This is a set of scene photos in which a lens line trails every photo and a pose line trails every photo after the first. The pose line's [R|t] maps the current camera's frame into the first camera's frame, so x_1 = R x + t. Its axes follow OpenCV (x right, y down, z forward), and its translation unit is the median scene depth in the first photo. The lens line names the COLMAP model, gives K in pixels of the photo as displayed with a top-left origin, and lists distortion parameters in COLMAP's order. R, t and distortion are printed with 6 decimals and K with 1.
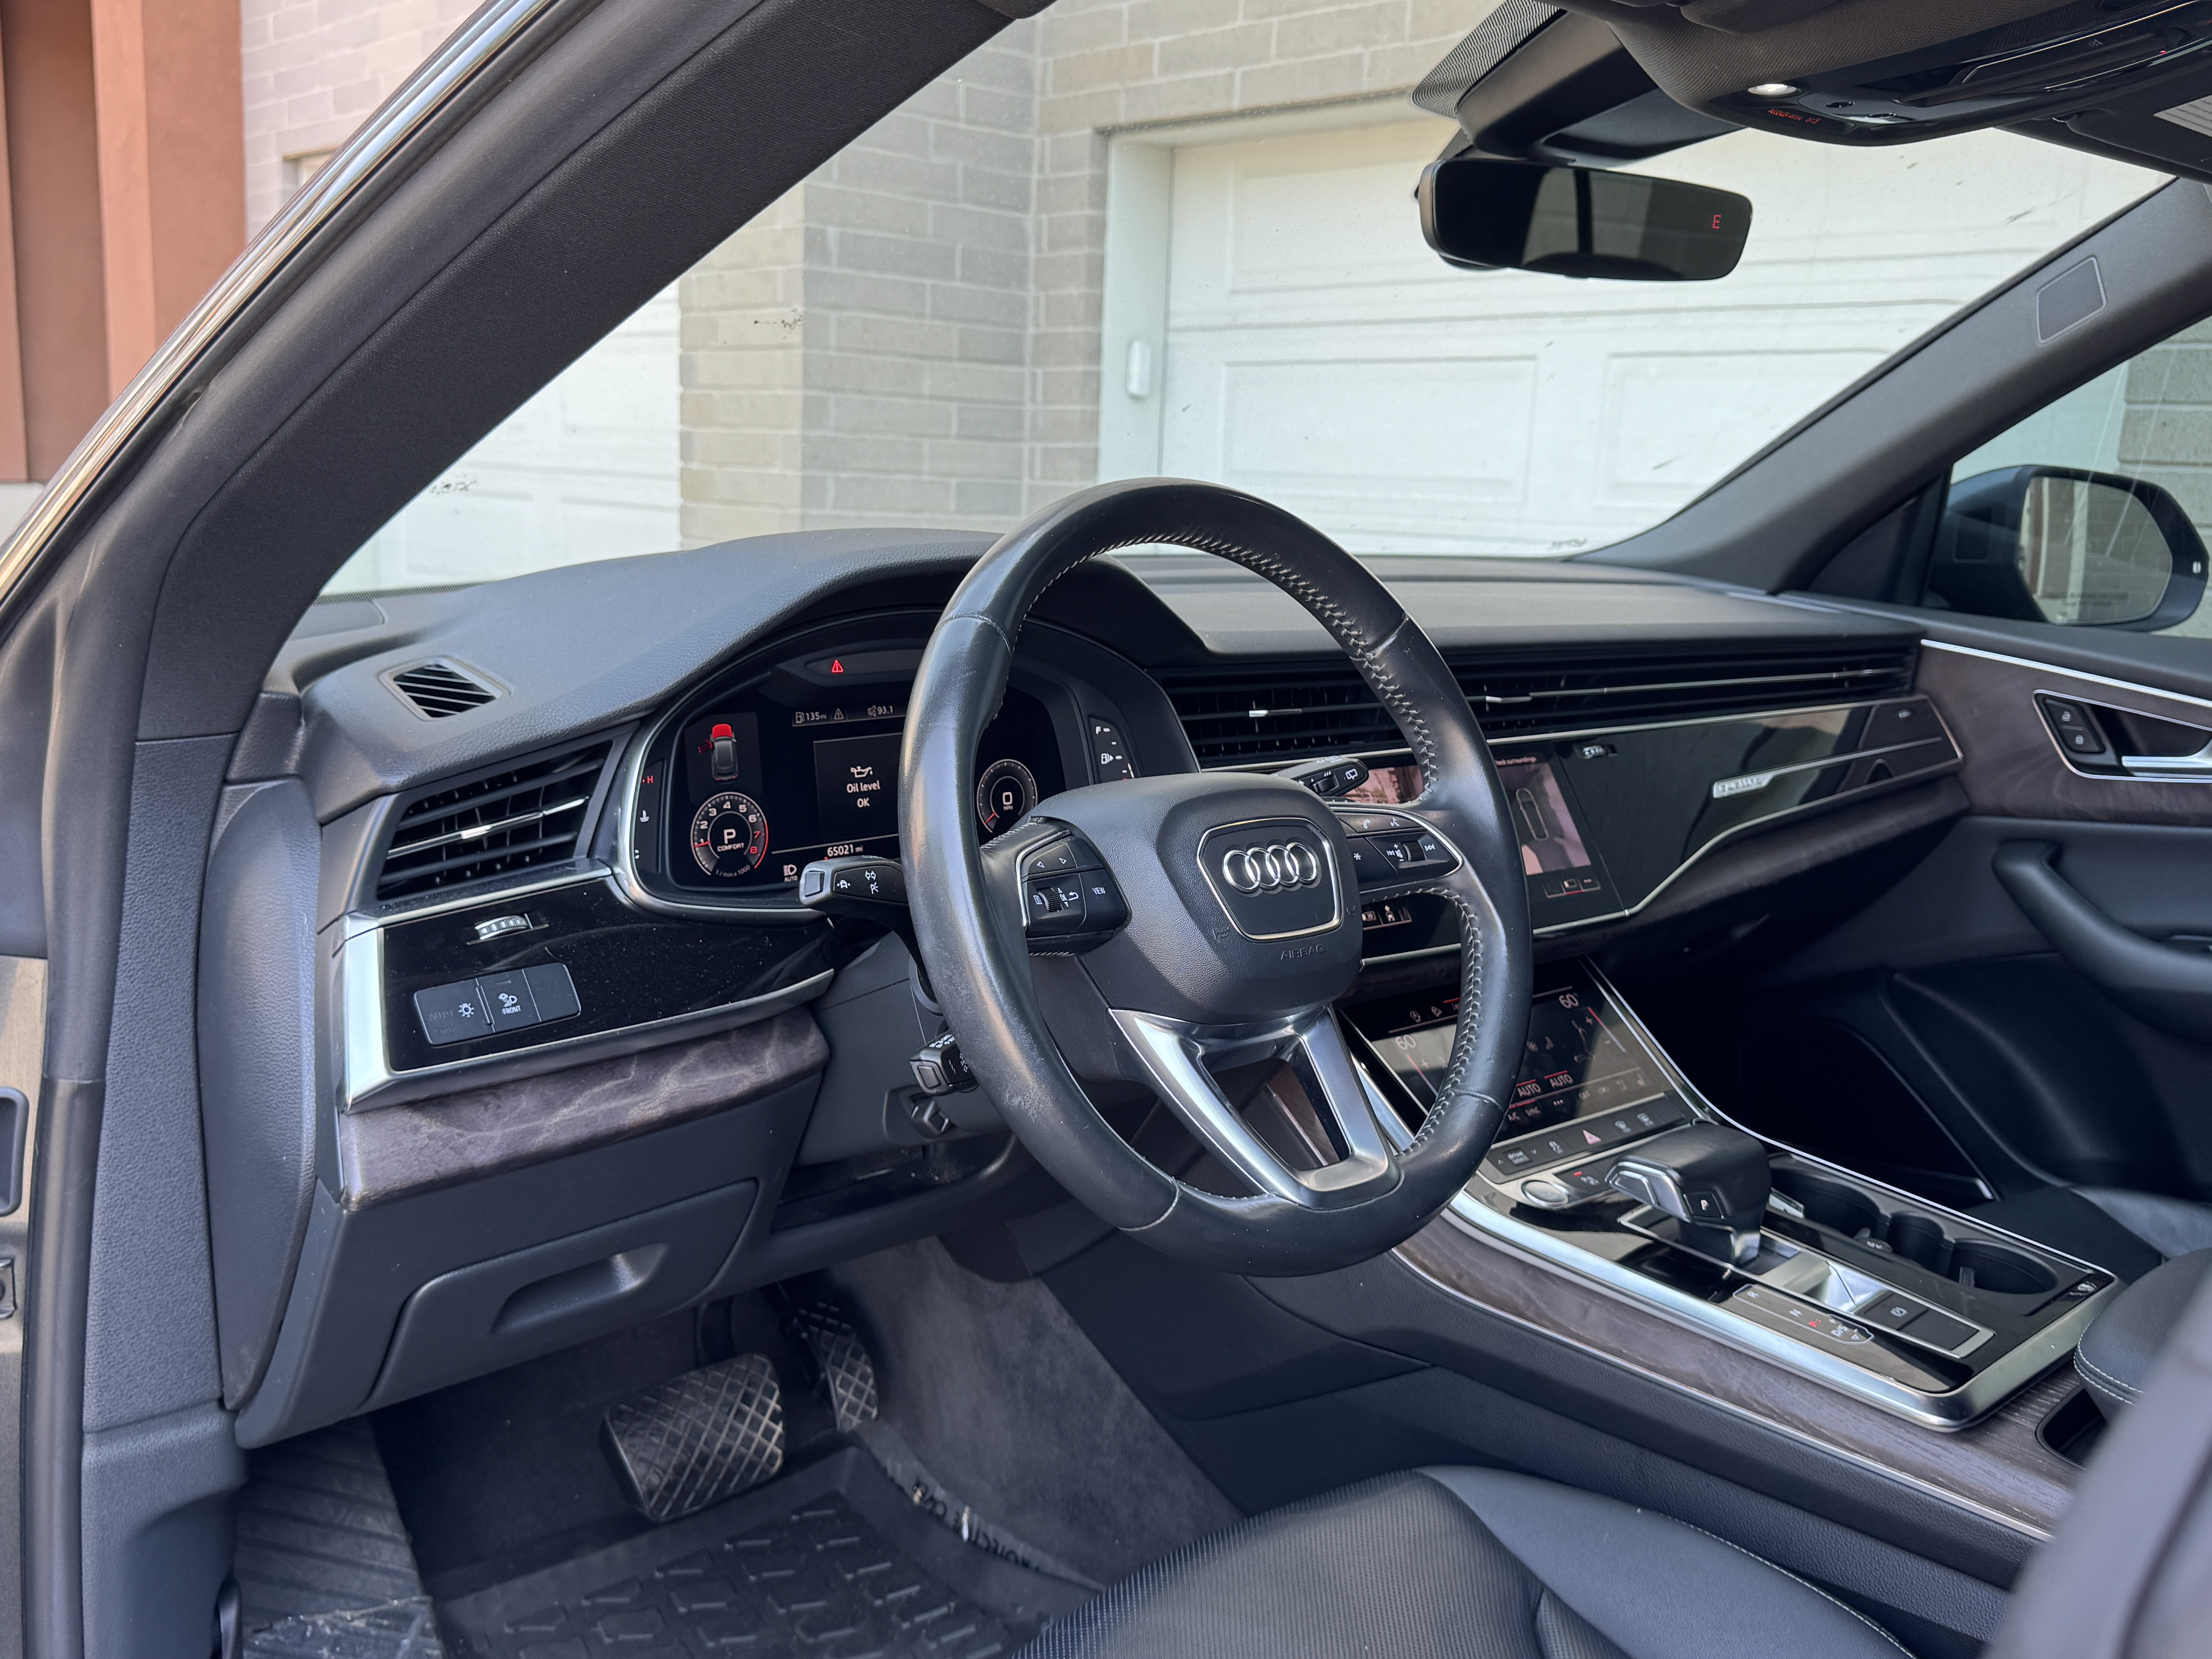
lens RADIAL K [[1977.9, 0, 1082.1], [0, 1977.9, 840.6], [0, 0, 1]] dist [0.113507, -0.216238]
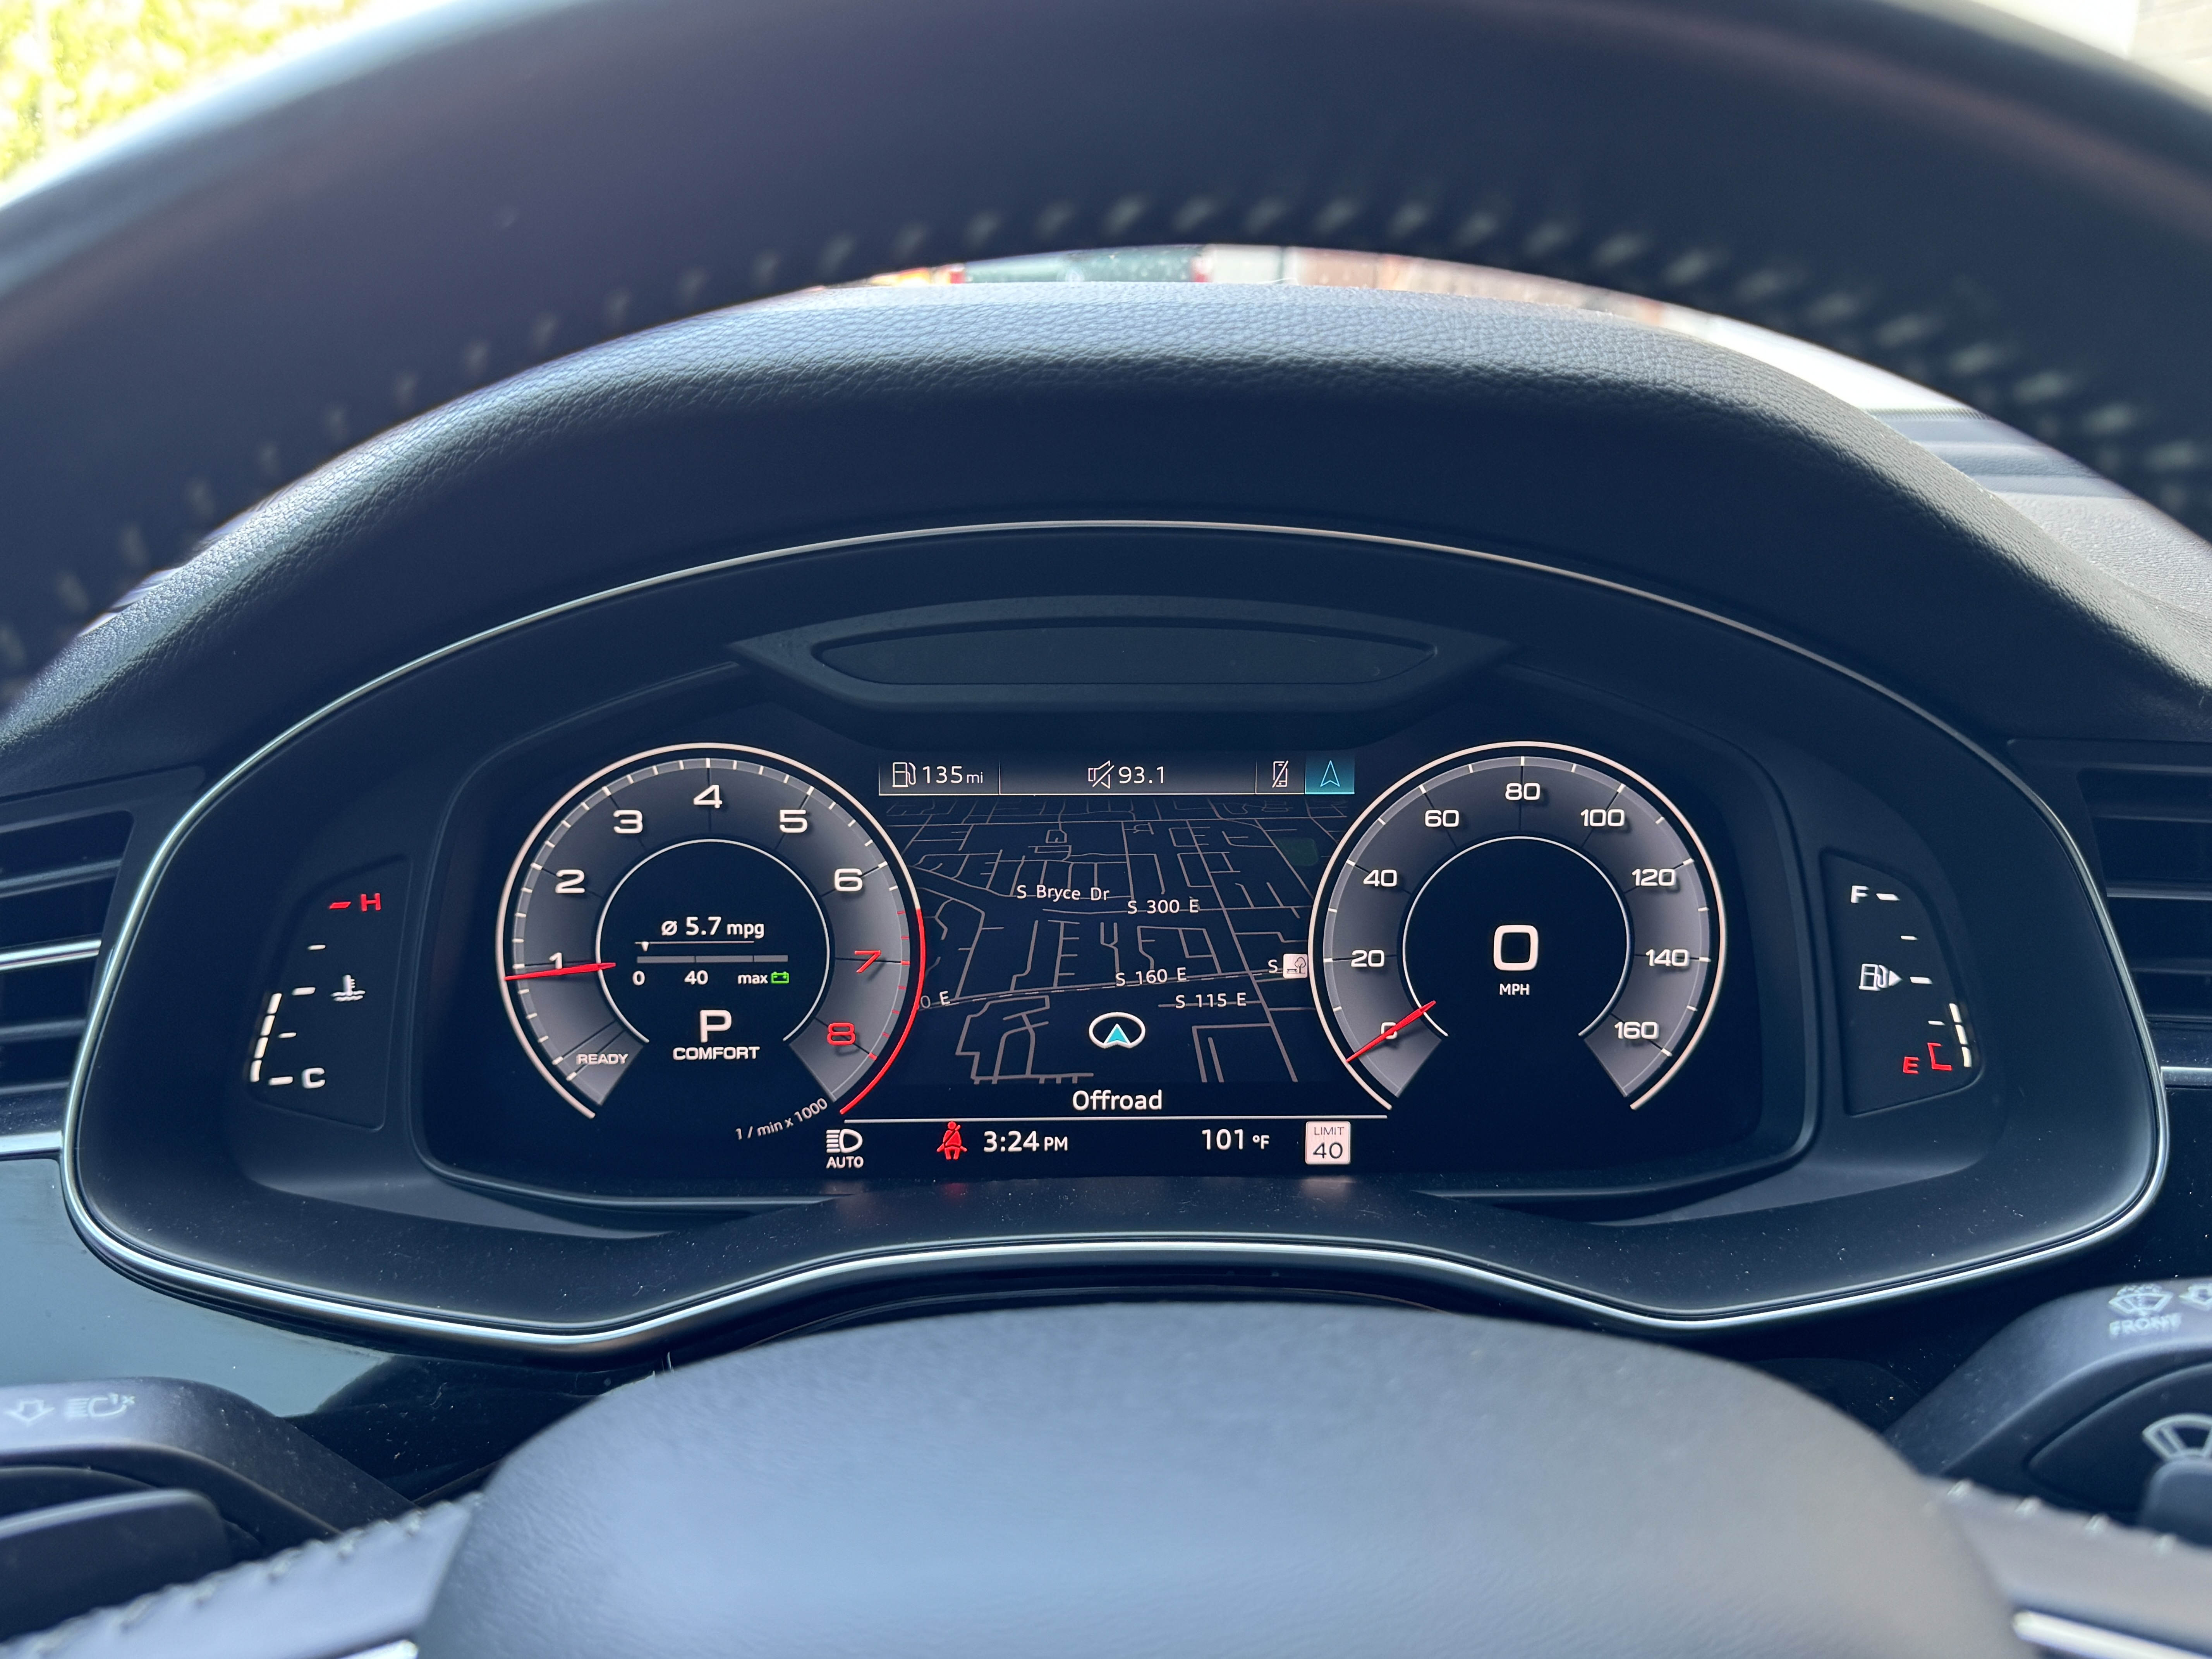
lens RADIAL K [[1897.2, 0, 1115.0], [0, 1897.2, 830.6], [0, 0, 1]] dist [0.064578, -0.020772]
pose [[0.767760, 0.157408, -0.621102, 0.099351], [-0.118725, 0.987517, 0.103511, -0.075069], [0.629642, -0.005732, 0.776864, 0.575994]]
